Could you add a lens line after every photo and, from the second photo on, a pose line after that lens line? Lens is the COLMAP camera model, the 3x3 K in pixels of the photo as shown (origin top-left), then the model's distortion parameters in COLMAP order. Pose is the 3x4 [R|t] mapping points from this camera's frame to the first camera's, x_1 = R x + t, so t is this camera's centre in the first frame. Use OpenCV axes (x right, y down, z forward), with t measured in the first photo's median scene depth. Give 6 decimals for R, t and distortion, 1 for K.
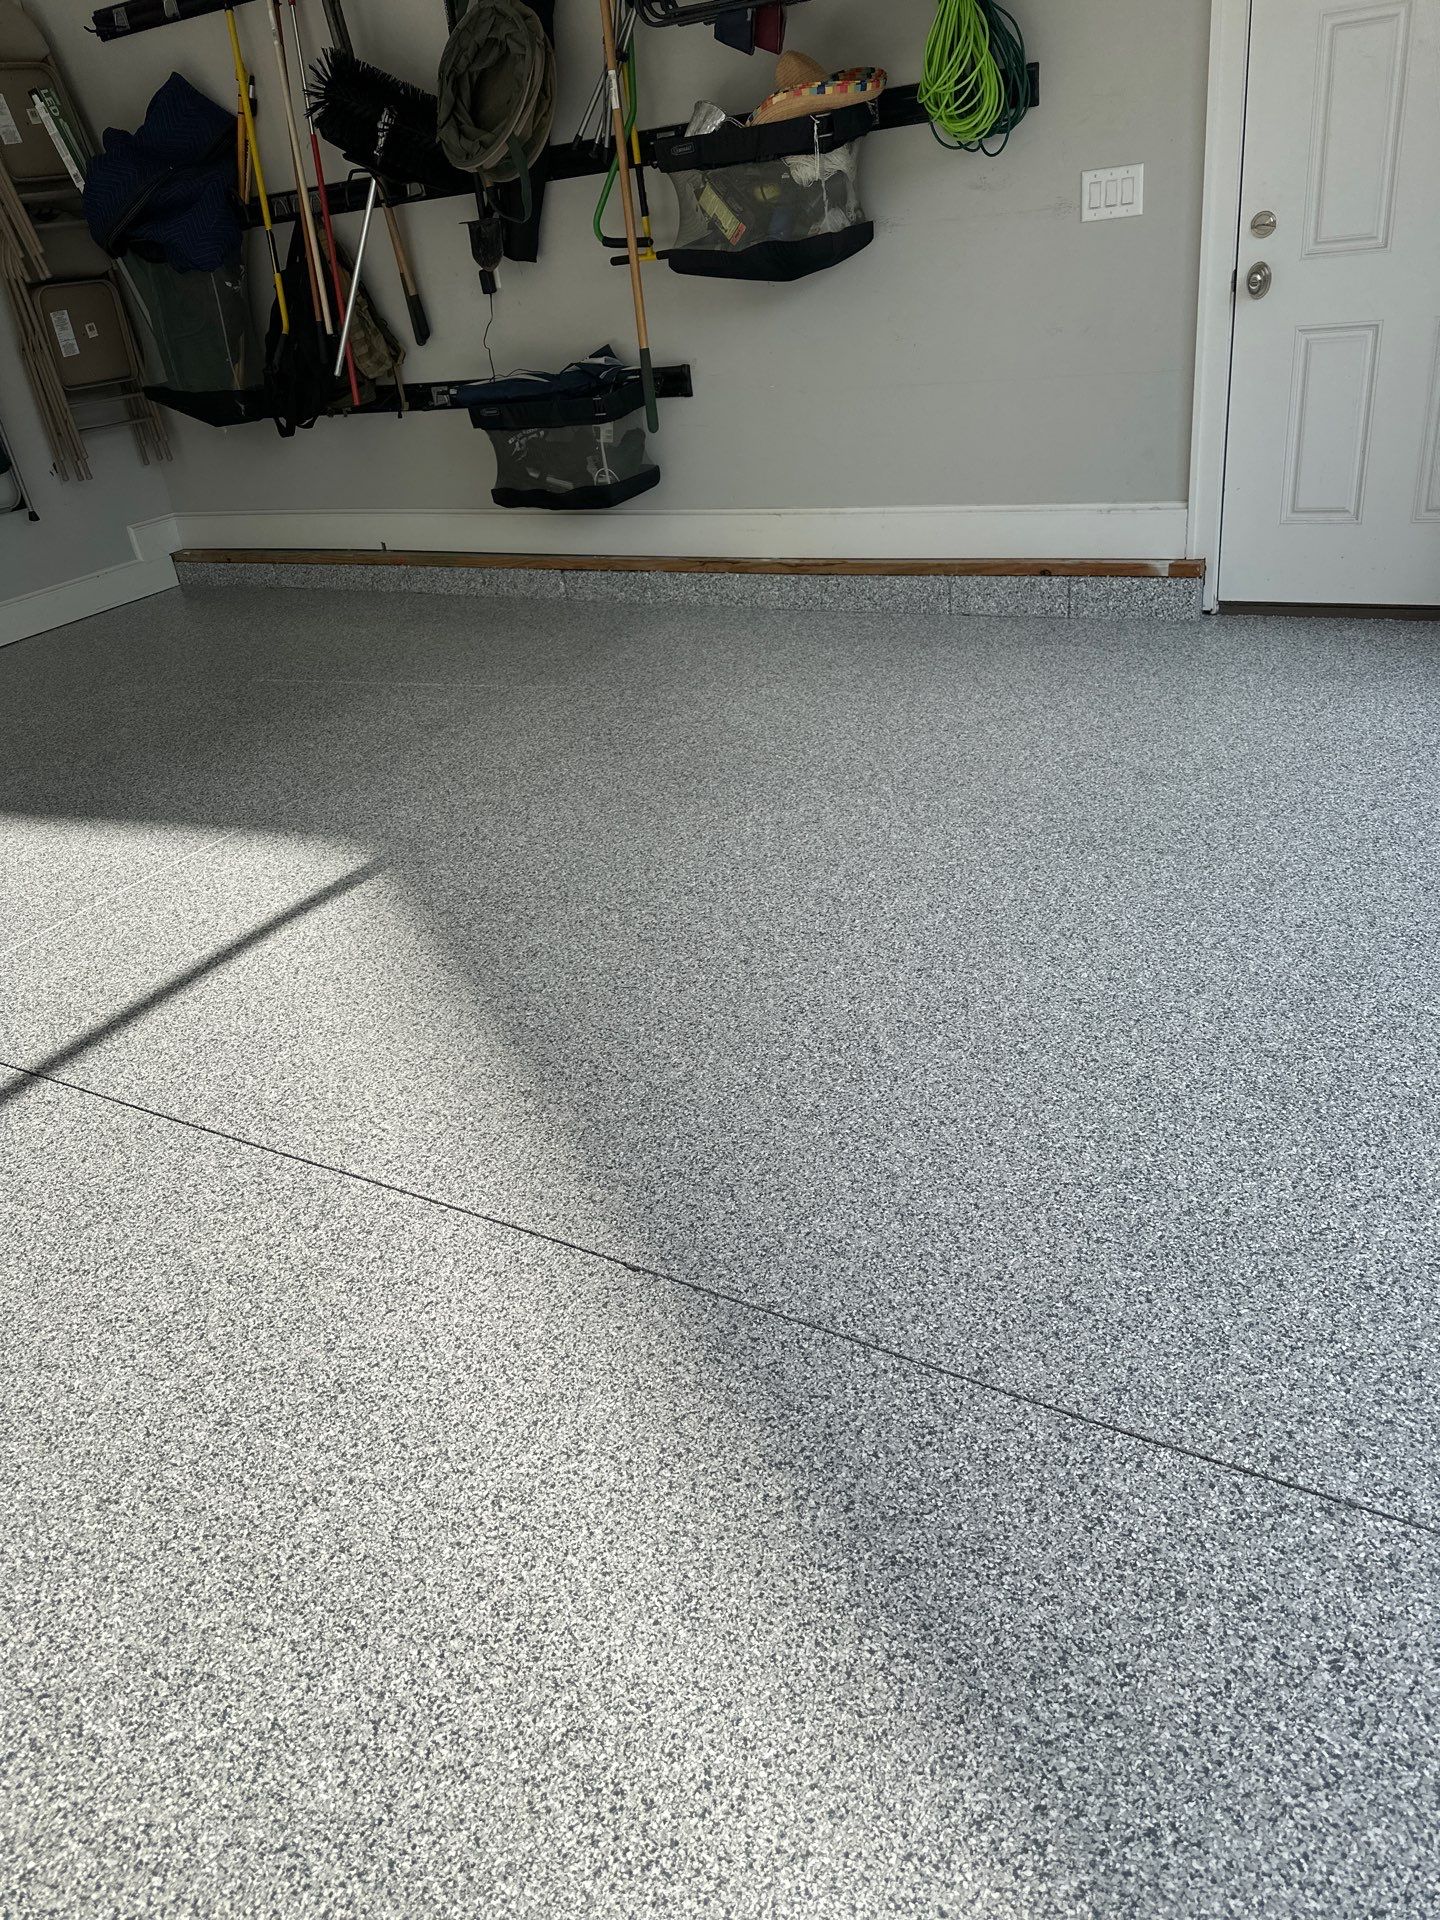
lens RADIAL K [[1296.6, 0, 720.0], [0, 1296.6, 960.0], [0, 0, 1]] dist [0.053173, -0.098039]
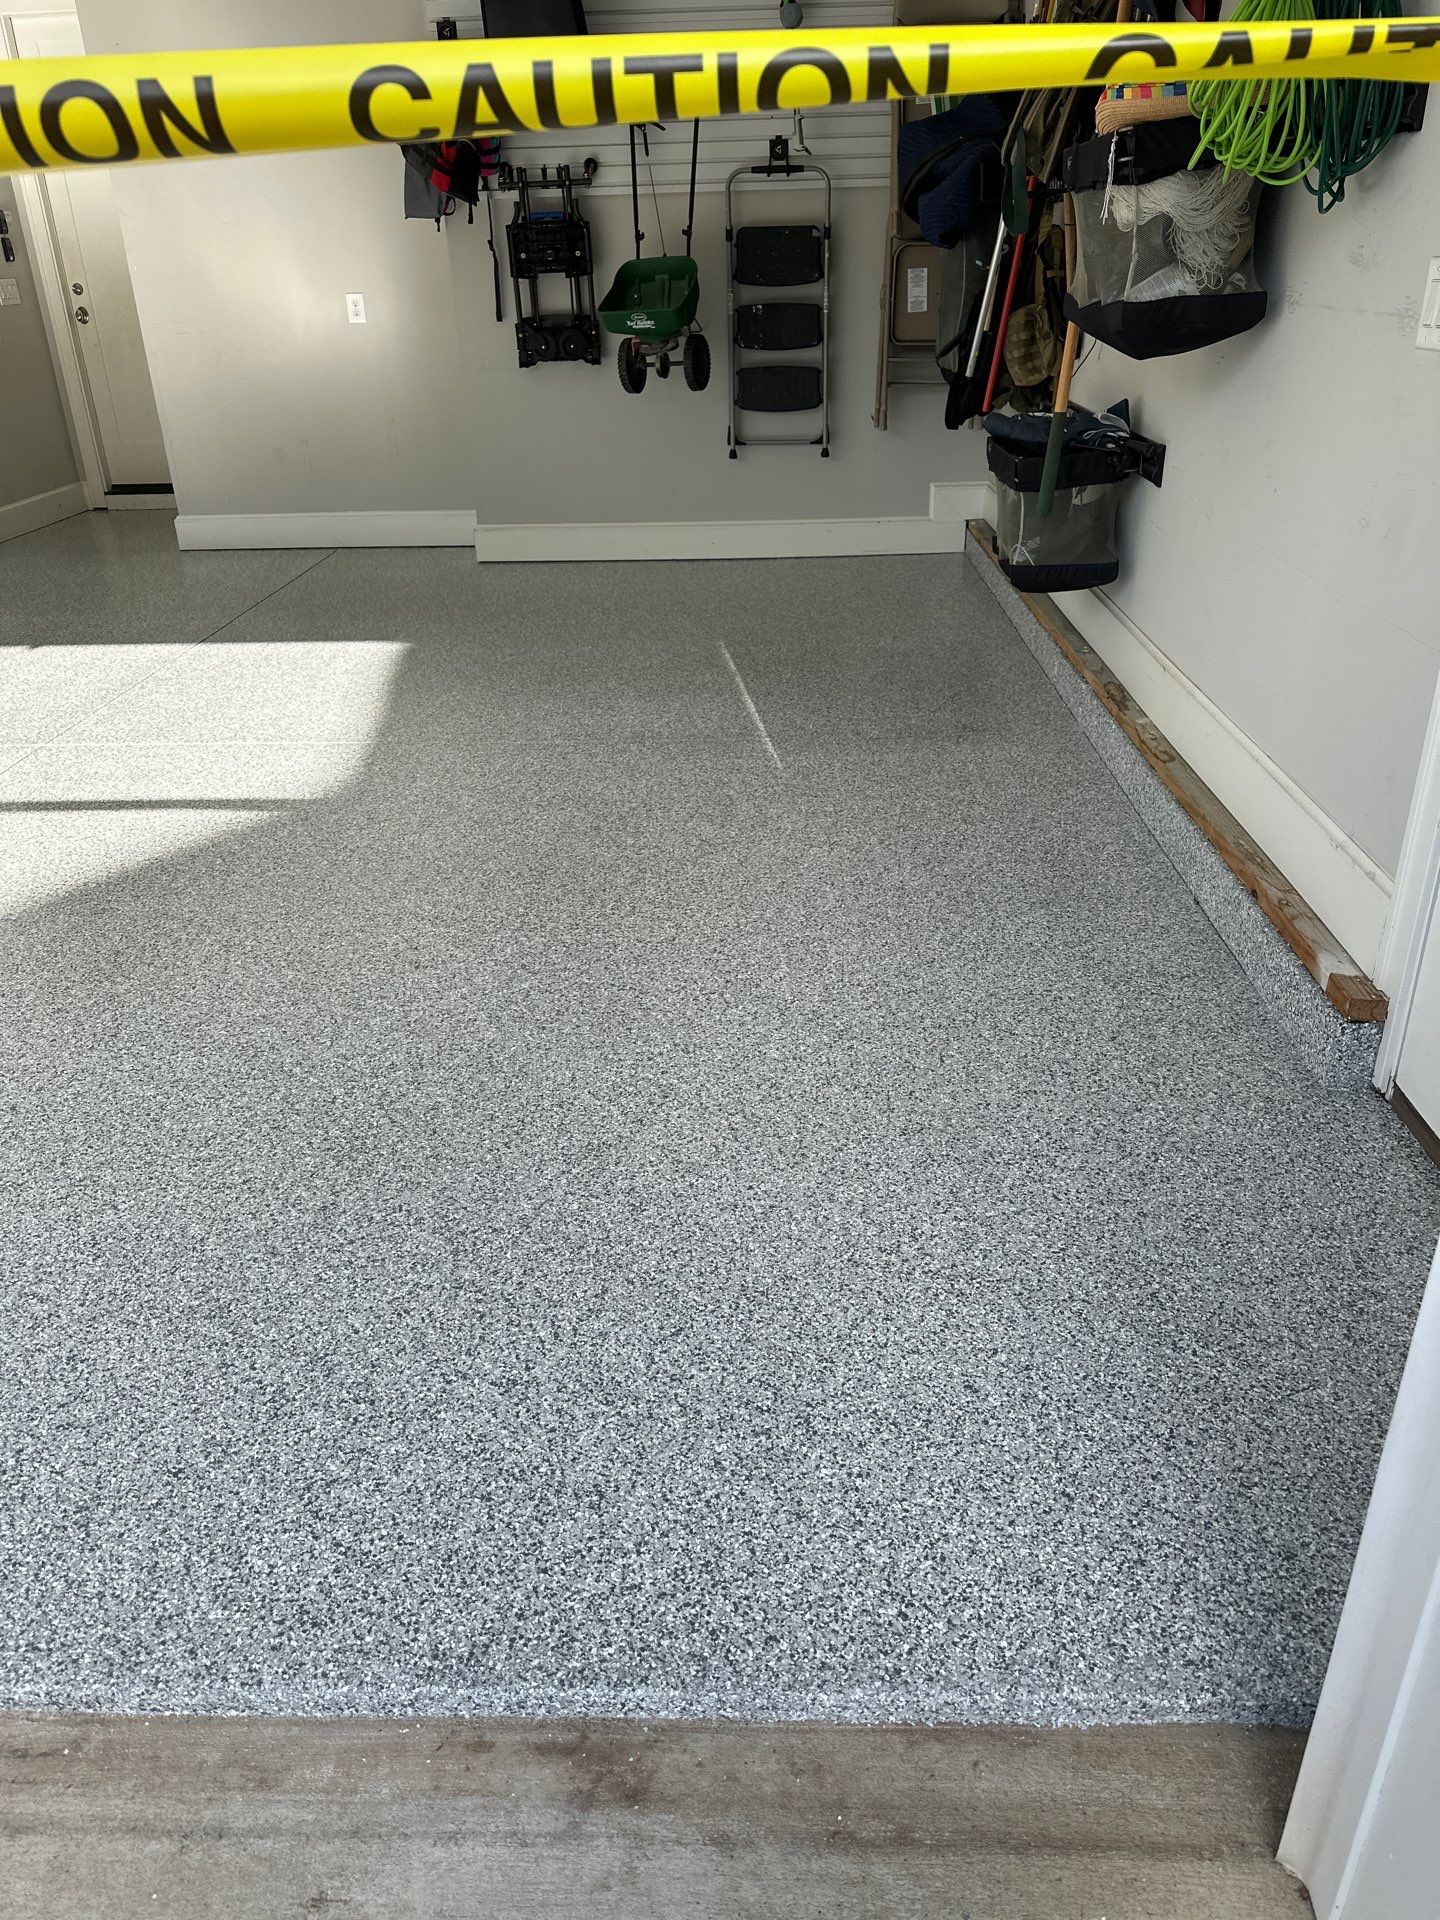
lens RADIAL K [[1391.4, 0, 712.1], [0, 1391.4, 905.8], [0, 0, 1]] dist [0.001249, -0.005106]
pose [[0.471535, 0.455743, -0.754953, 0.598438], [-0.461217, 0.857132, 0.229354, -0.315084], [0.751621, 0.240049, 0.614364, 0.418693]]
